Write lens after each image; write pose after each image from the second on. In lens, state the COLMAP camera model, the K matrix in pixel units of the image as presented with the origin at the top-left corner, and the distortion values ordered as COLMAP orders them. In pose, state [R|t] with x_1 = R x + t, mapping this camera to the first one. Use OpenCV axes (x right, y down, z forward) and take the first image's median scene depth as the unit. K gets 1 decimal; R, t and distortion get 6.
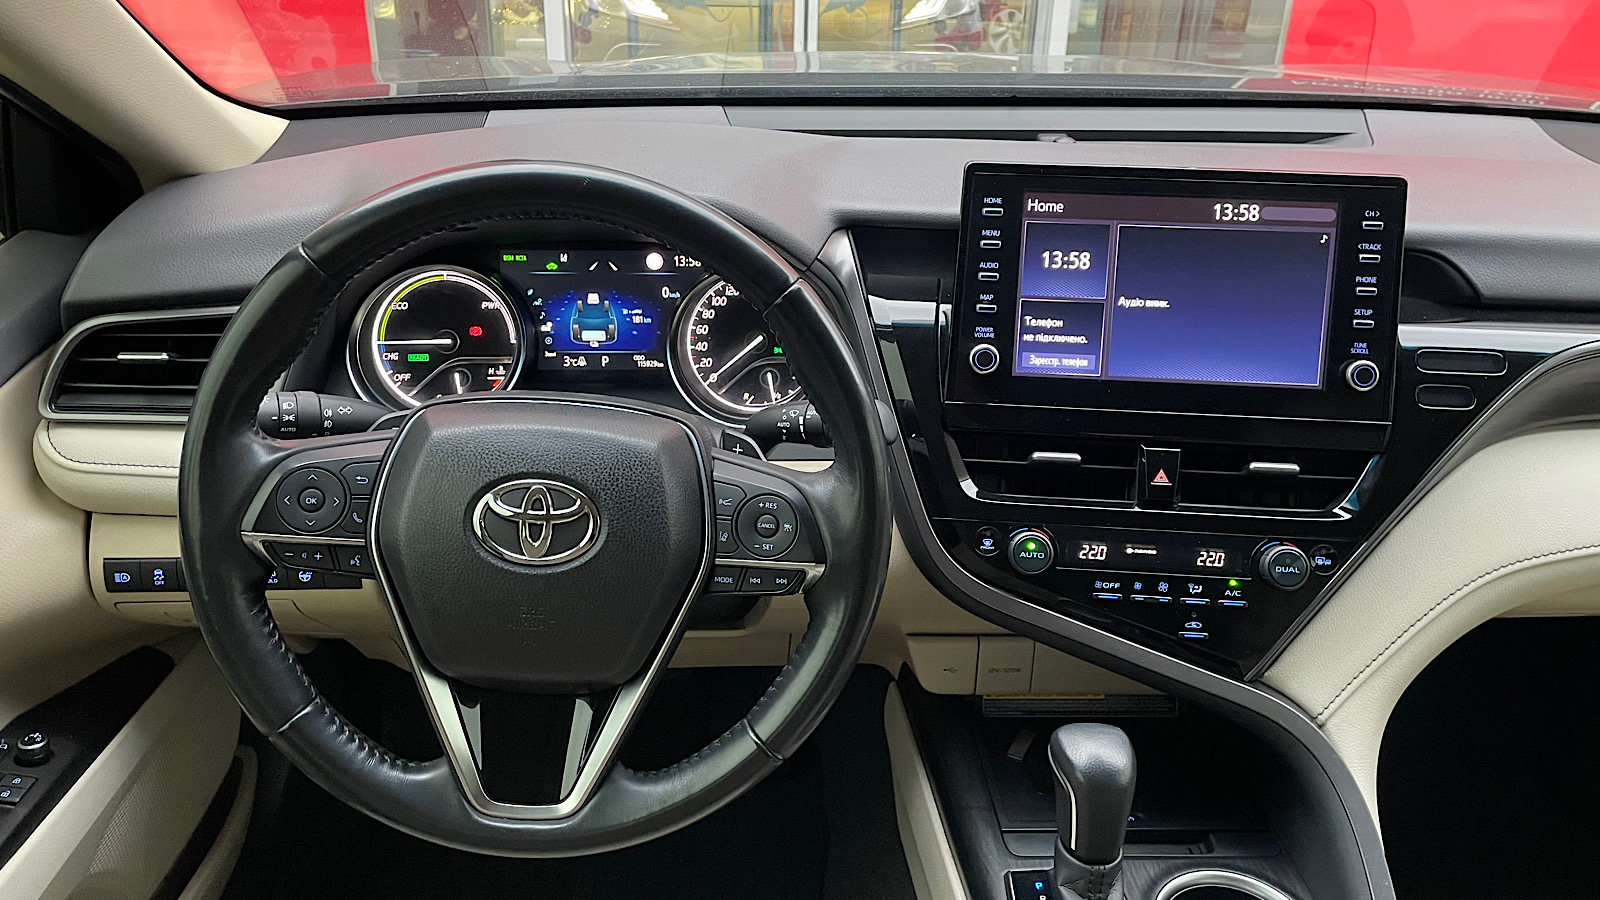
lens RADIAL K [[1240.6, 0, 803.3], [0, 1240.6, 446.3], [0, 0, 1]] dist [0.116546, -0.188883]
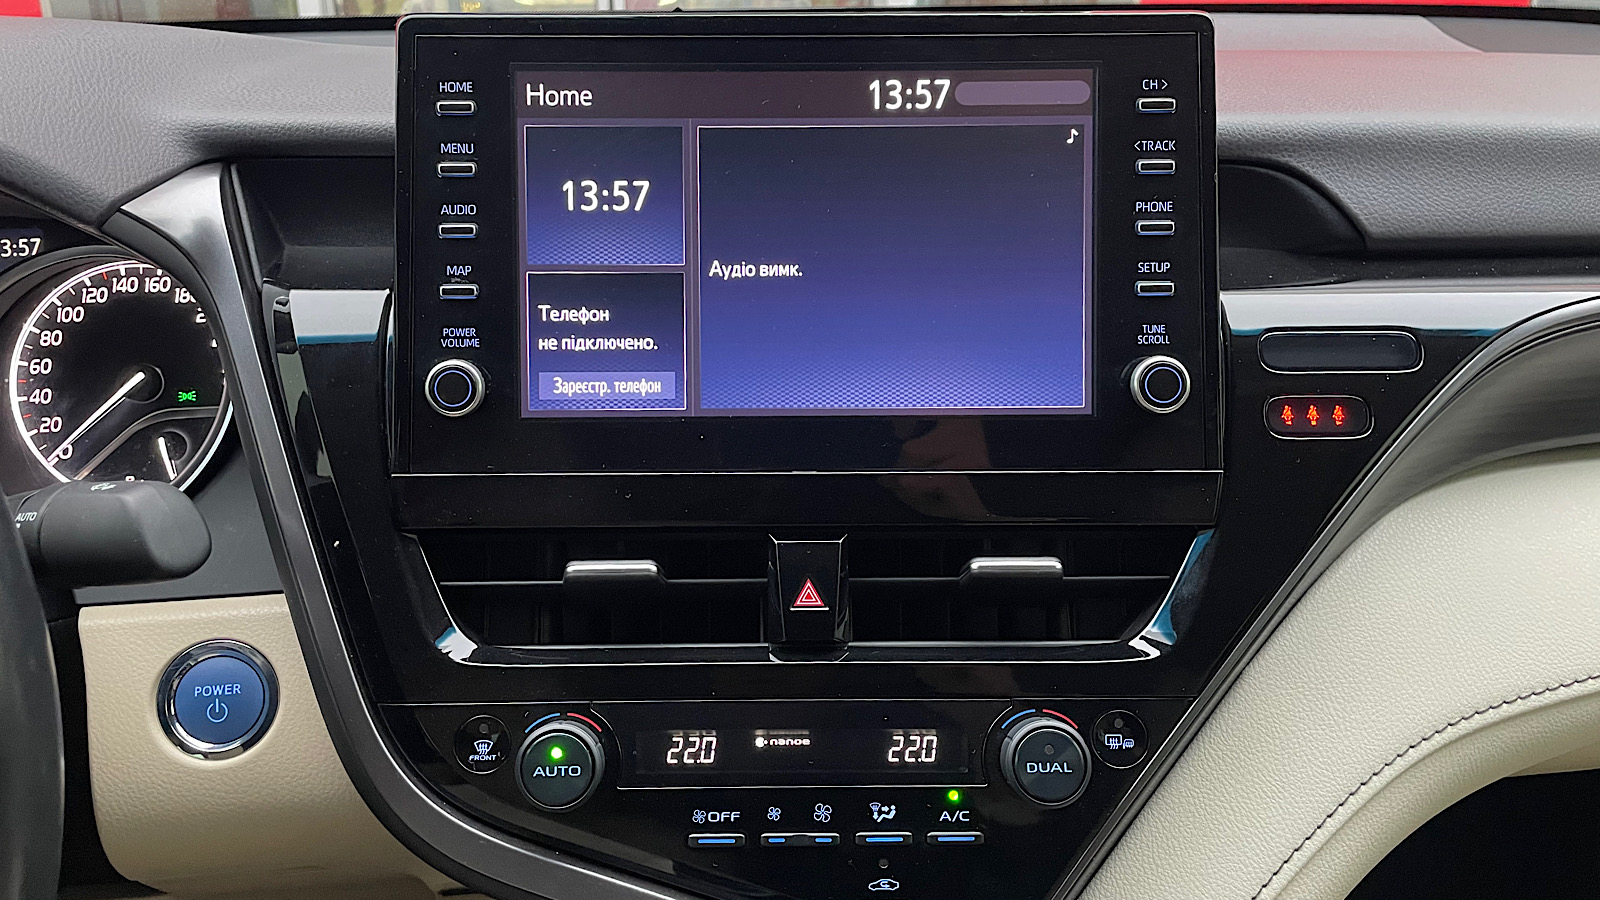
lens RADIAL K [[1241.4, 0, 797.2], [0, 1241.4, 413.7], [0, 0, 1]] dist [0.100577, -0.115503]
pose [[0.997046, -0.052243, 0.056300, 0.254935], [0.056287, 0.995756, -0.072810, -0.013833], [-0.052257, 0.075764, 0.995756, 0.473047]]
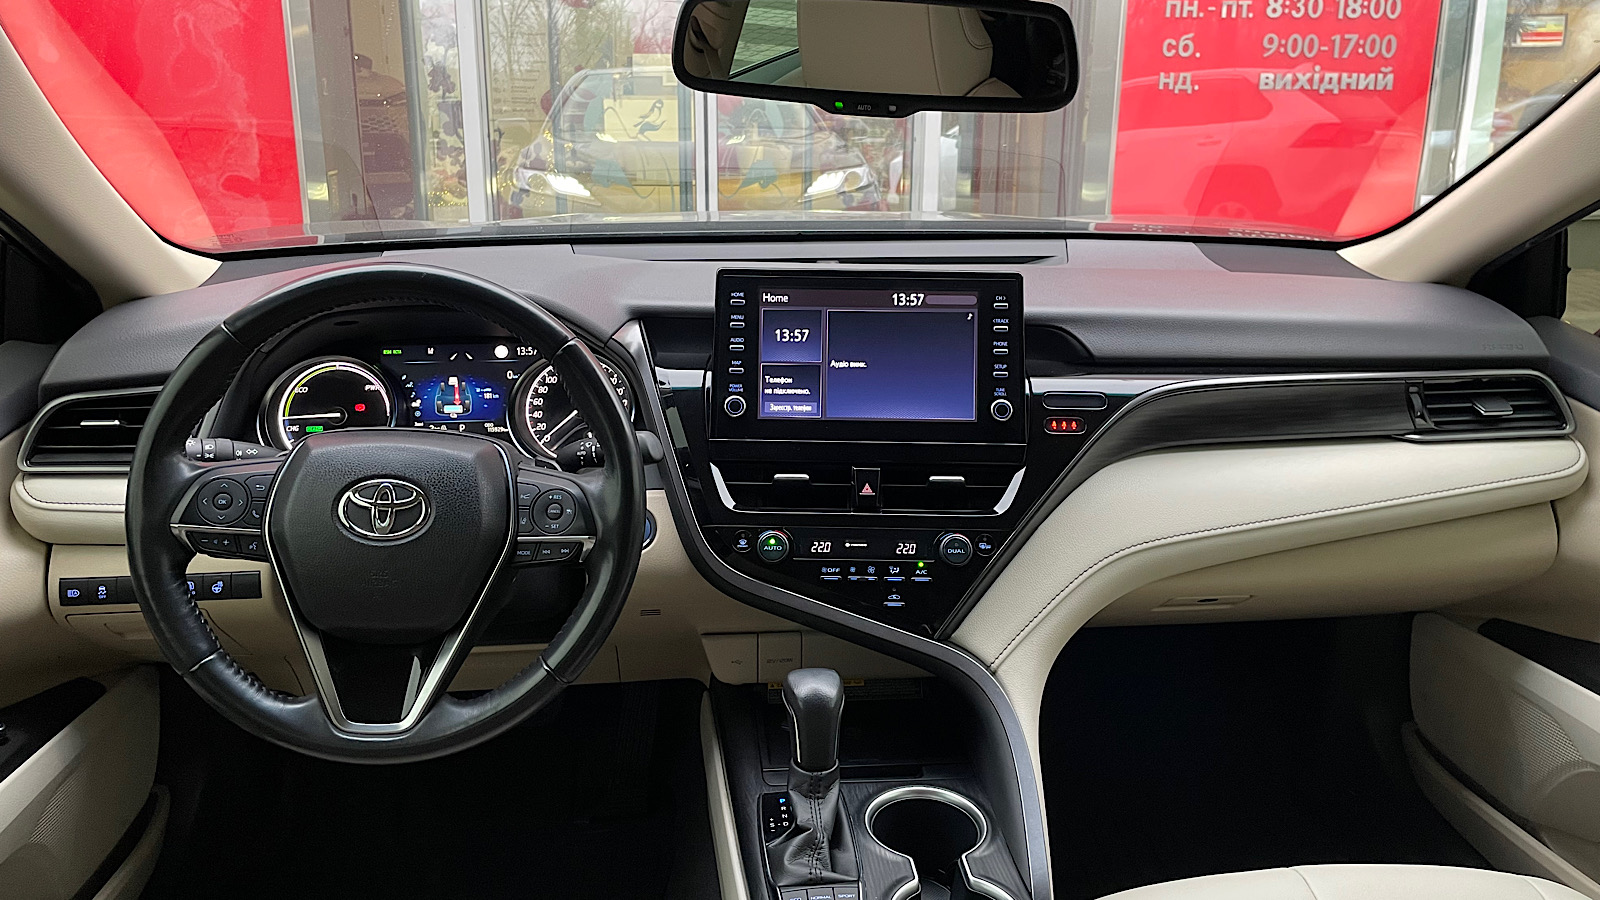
lens RADIAL K [[1273.6, 0, 822.3], [0, 1273.6, 396.4], [0, 0, 1]] dist [0.097403, -0.141098]
pose [[0.998271, -0.027766, 0.051812, 0.167361], [0.036336, 0.984321, -0.172605, 0.162956], [-0.046207, 0.174190, 0.983627, -0.382975]]
